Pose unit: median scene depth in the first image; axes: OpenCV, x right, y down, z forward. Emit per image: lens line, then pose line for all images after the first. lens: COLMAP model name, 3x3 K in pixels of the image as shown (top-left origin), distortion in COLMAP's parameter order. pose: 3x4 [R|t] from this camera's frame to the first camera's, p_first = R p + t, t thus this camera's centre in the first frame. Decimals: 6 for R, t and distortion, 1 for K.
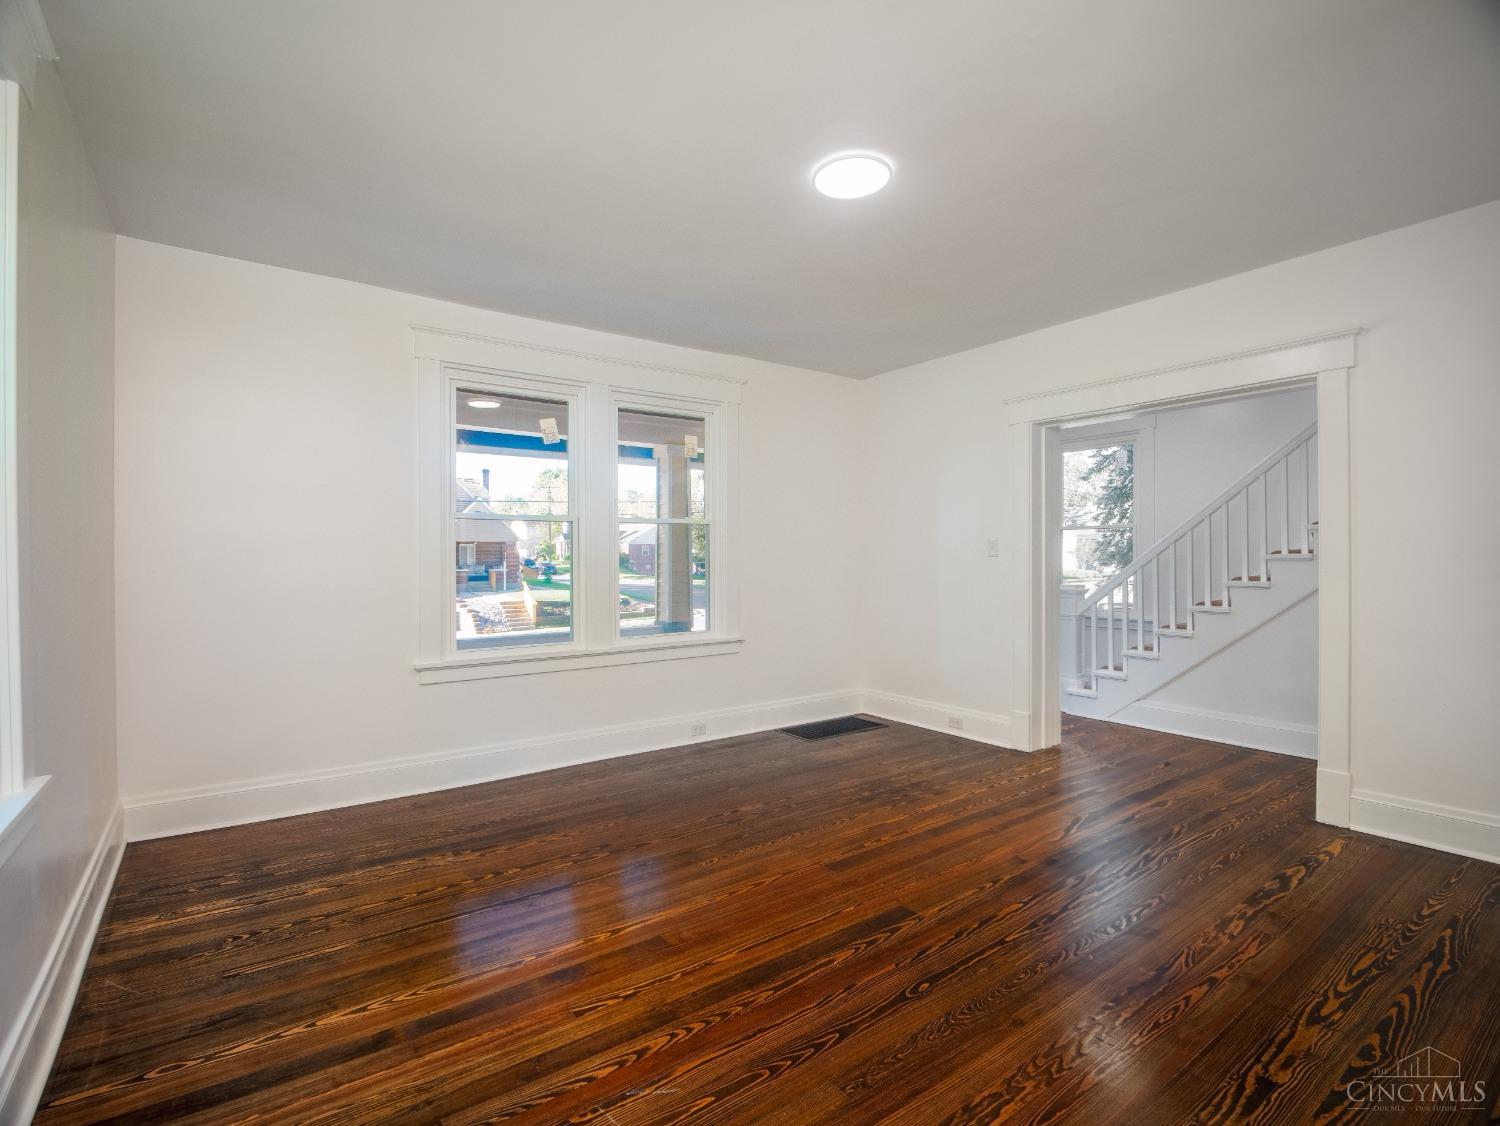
lens RADIAL K [[713.5, 0, 736.1], [0, 713.5, 563.8], [0, 0, 1]] dist [-0.017497, -0.000643]
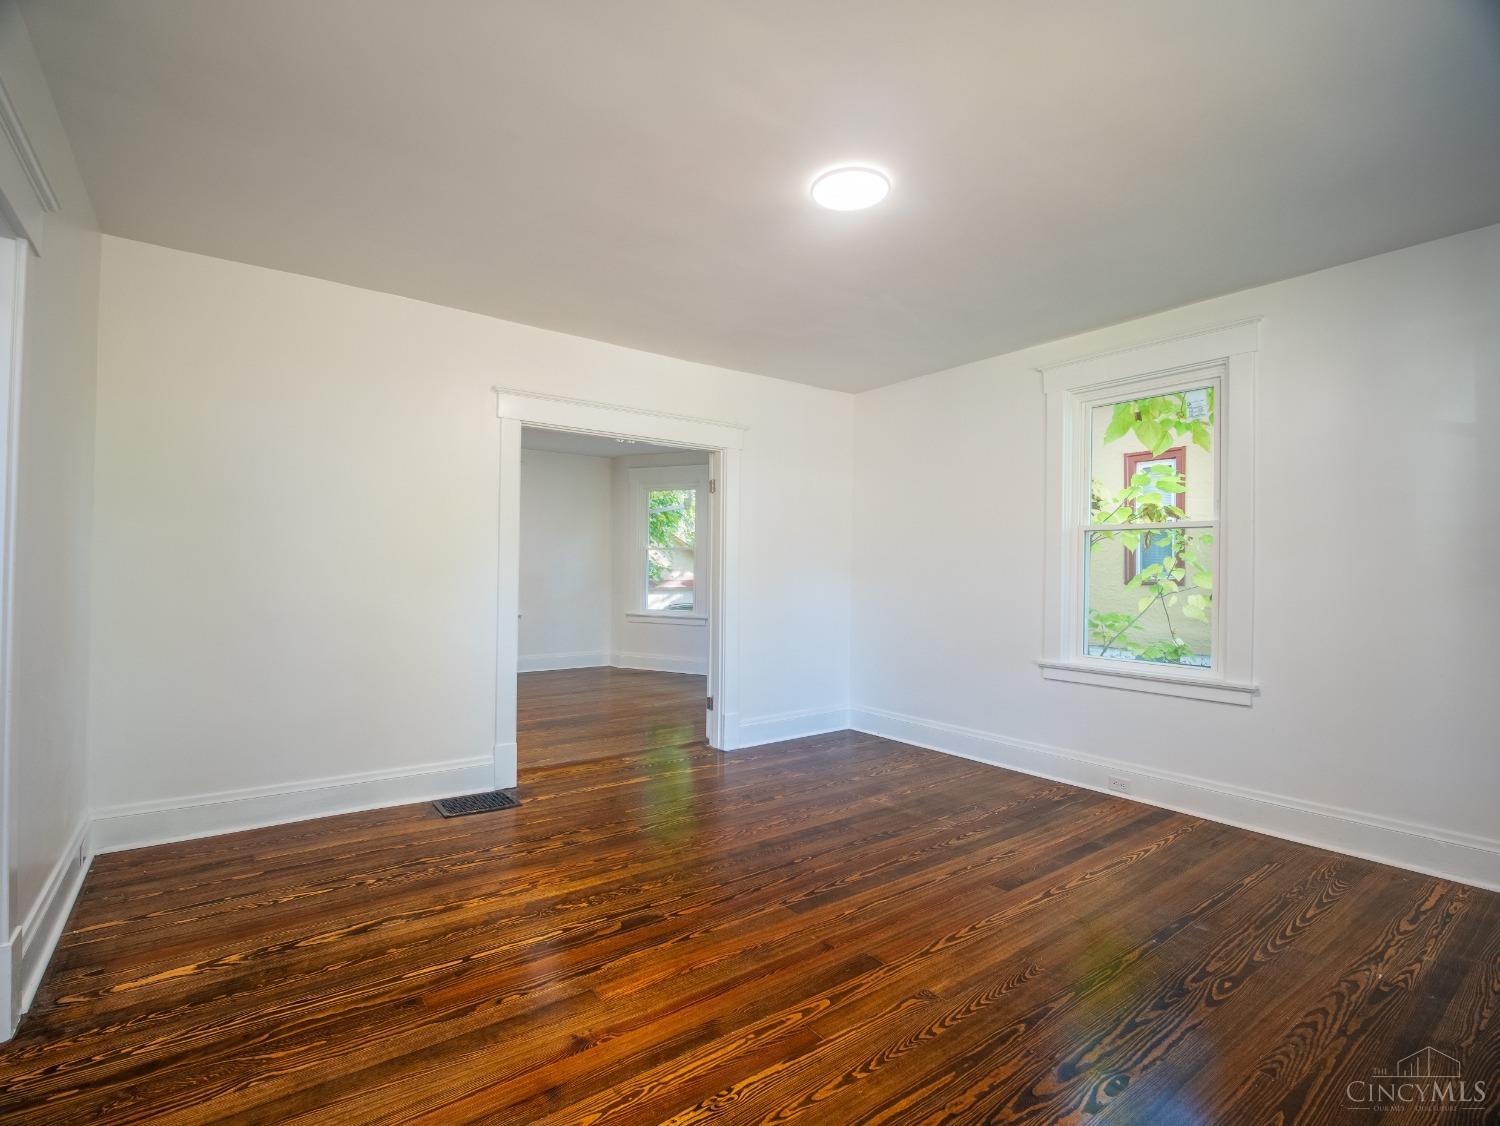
lens RADIAL K [[713.5, 0, 734.4], [0, 713.5, 565.5], [0, 0, 1]] dist [-0.017497, -0.000643]
pose [[-0.999943, -0.006506, -0.008464, 0.286077], [-0.006529, 0.999975, 0.002760, -0.017414], [0.008446, 0.002815, -0.999960, 1.715400]]
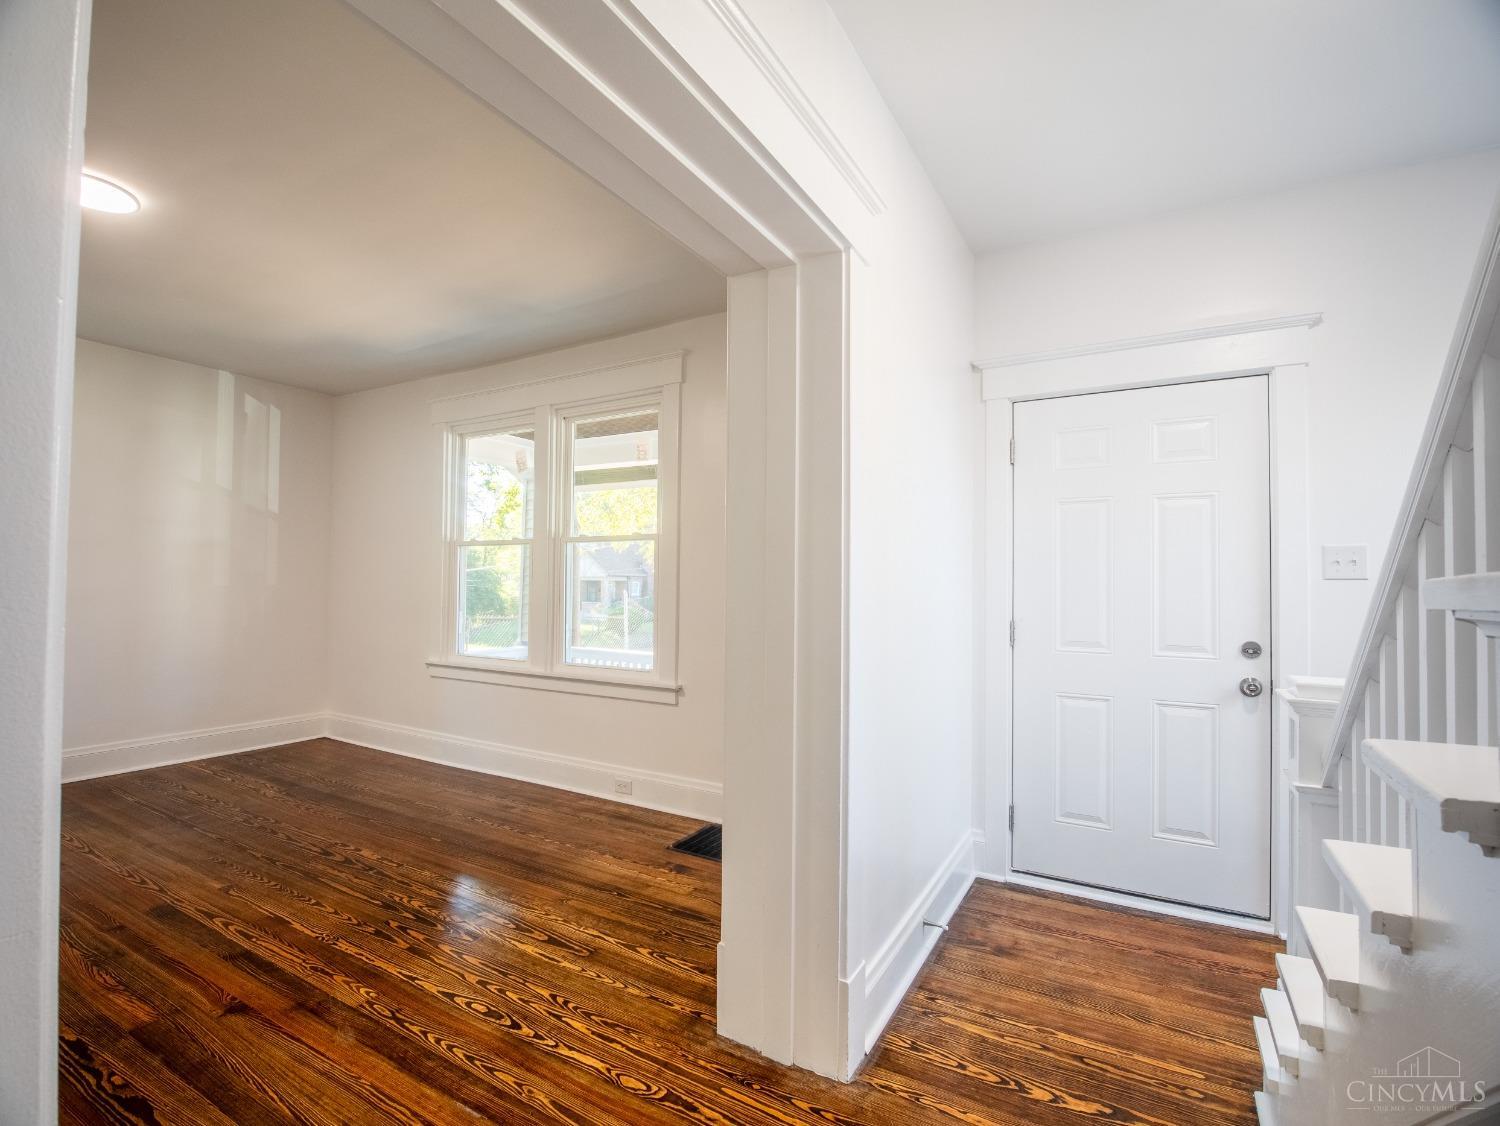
lens RADIAL K [[713.5, 0, 736.3], [0, 713.5, 560.7], [0, 0, 1]] dist [-0.017497, -0.000643]
pose [[0.403078, -0.018489, -0.914979, 1.236325], [-0.020068, 0.999377, -0.029036, -0.017504], [0.914946, 0.030065, 0.402456, 1.251160]]
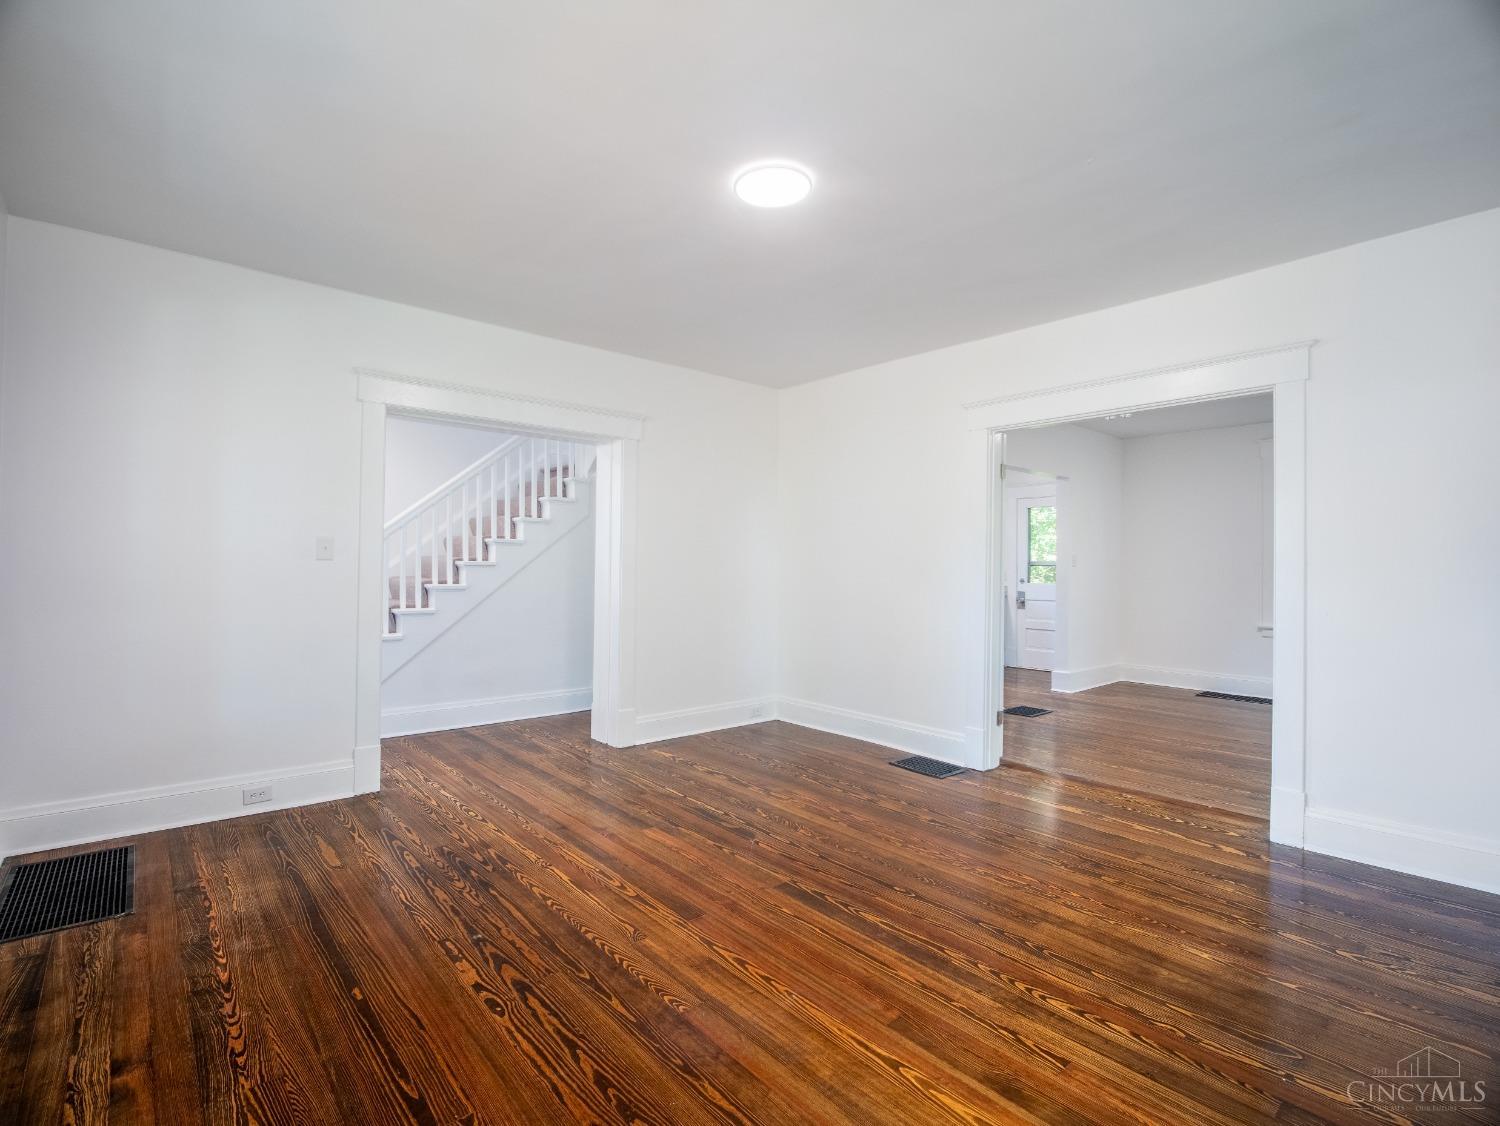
lens RADIAL K [[713.5, 0, 739.7], [0, 713.5, 560.3], [0, 0, 1]] dist [-0.017497, -0.000643]
pose [[-0.088721, 0.009561, 0.996011, -0.716762], [-0.000011, 0.999954, -0.009599, -0.004203], [-0.996057, -0.000863, -0.088717, 0.976437]]
